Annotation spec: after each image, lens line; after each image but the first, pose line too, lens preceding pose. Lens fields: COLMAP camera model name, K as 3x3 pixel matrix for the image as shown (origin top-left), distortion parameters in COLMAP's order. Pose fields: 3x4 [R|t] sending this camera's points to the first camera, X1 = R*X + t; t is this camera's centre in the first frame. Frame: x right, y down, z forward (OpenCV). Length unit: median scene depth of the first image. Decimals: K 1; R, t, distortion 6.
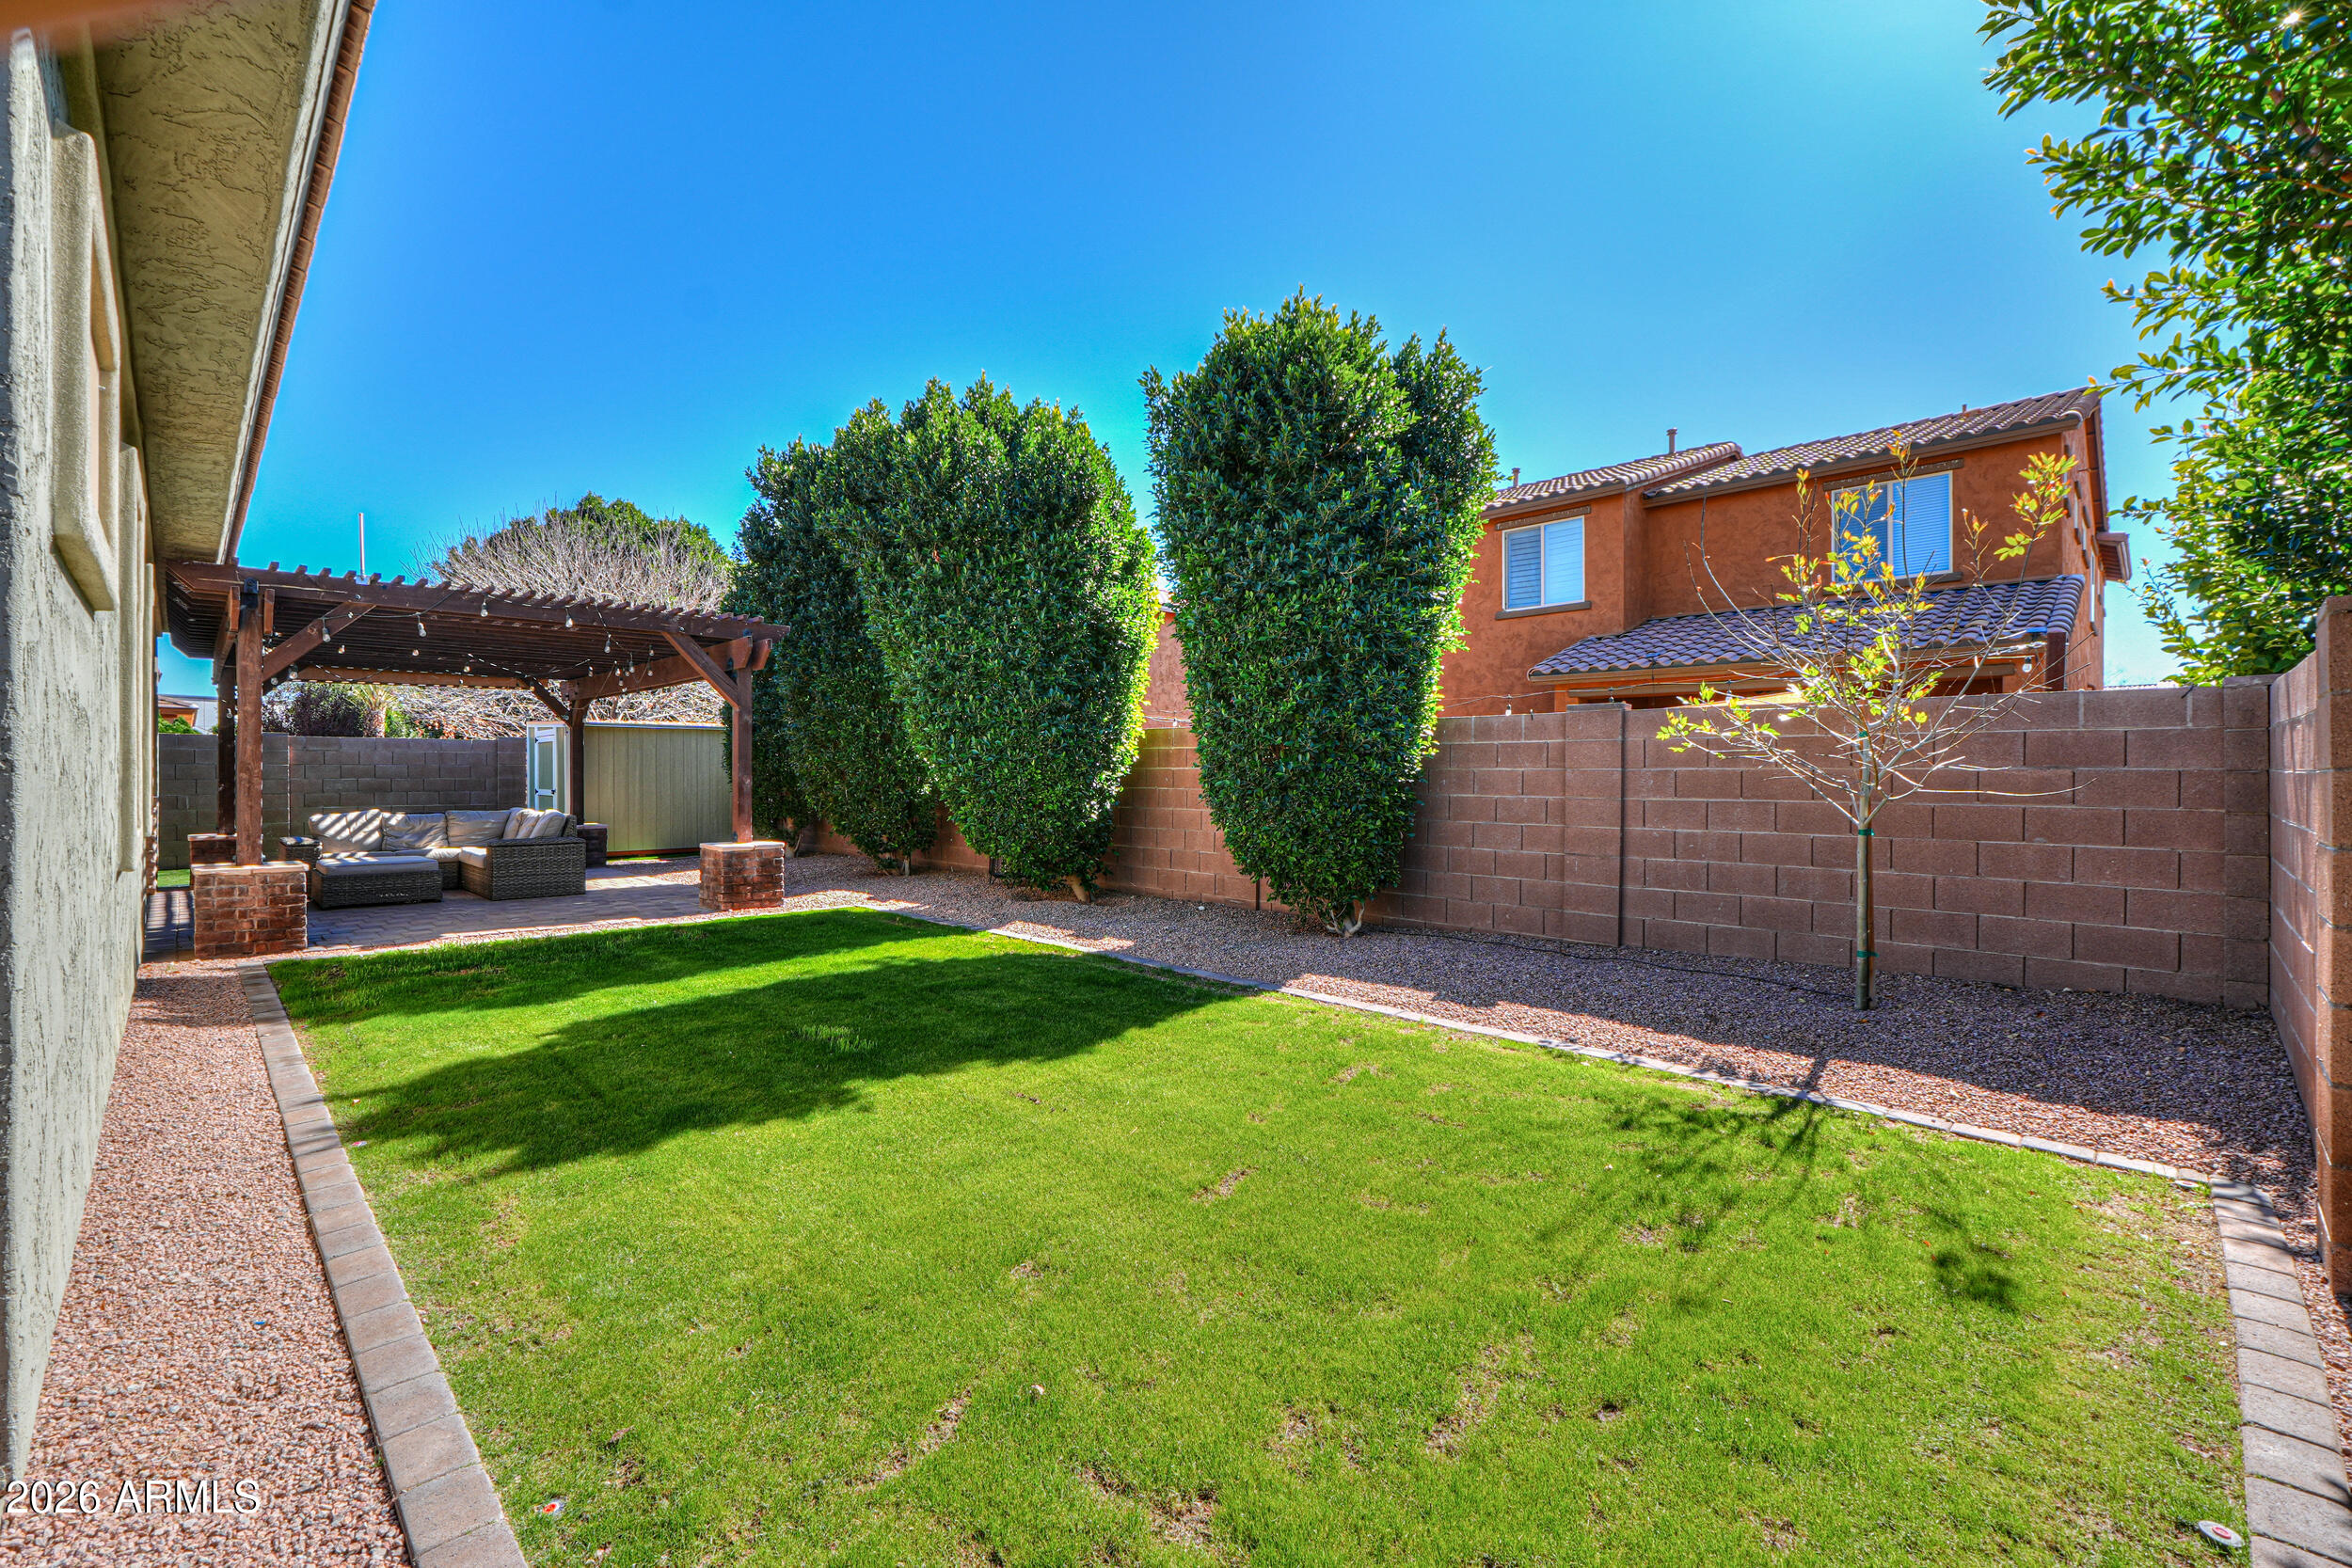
lens RADIAL K [[989.5, 0, 1169.4], [0, 989.5, 780.0], [0, 0, 1]] dist [-0.000798, 0.000752]
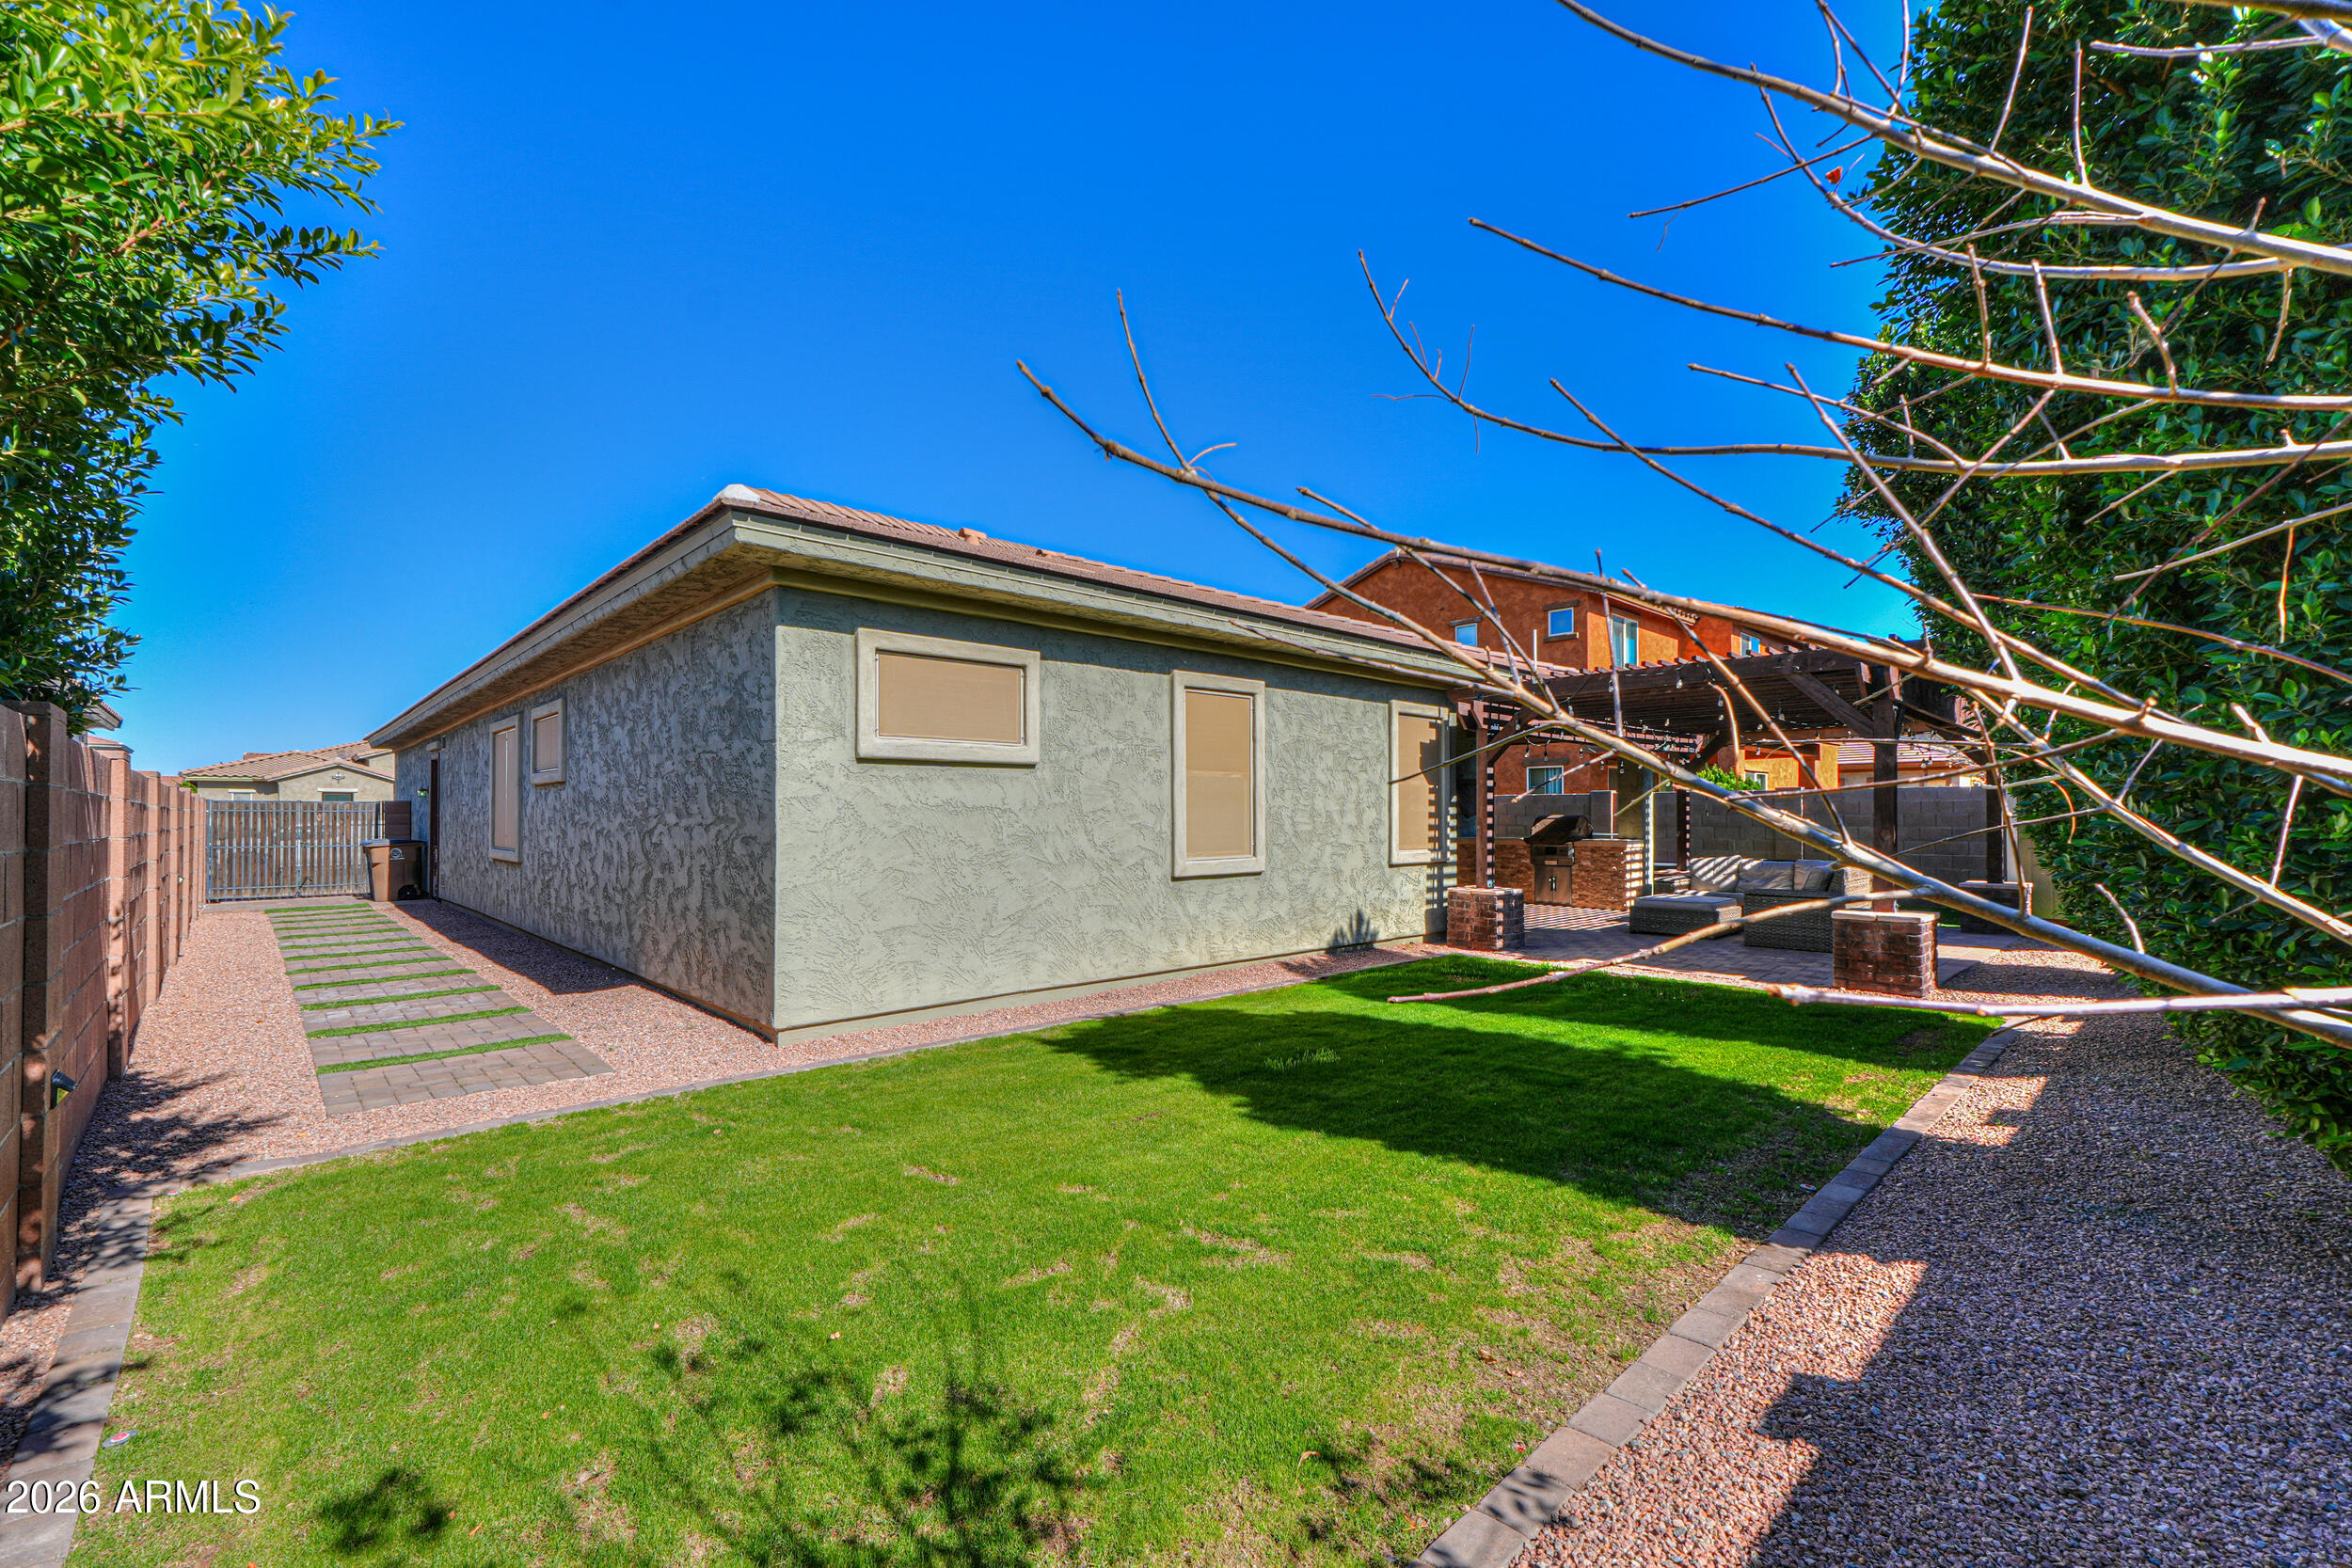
lens RADIAL K [[989.5, 0, 1161.0], [0, 989.5, 802.9], [0, 0, 1]] dist [-0.000798, 0.000752]
pose [[-0.034764, -0.016629, -0.999257, 1.083127], [-0.002883, 0.999859, -0.016539, -0.029820], [0.999391, 0.002306, -0.034807, 1.122297]]
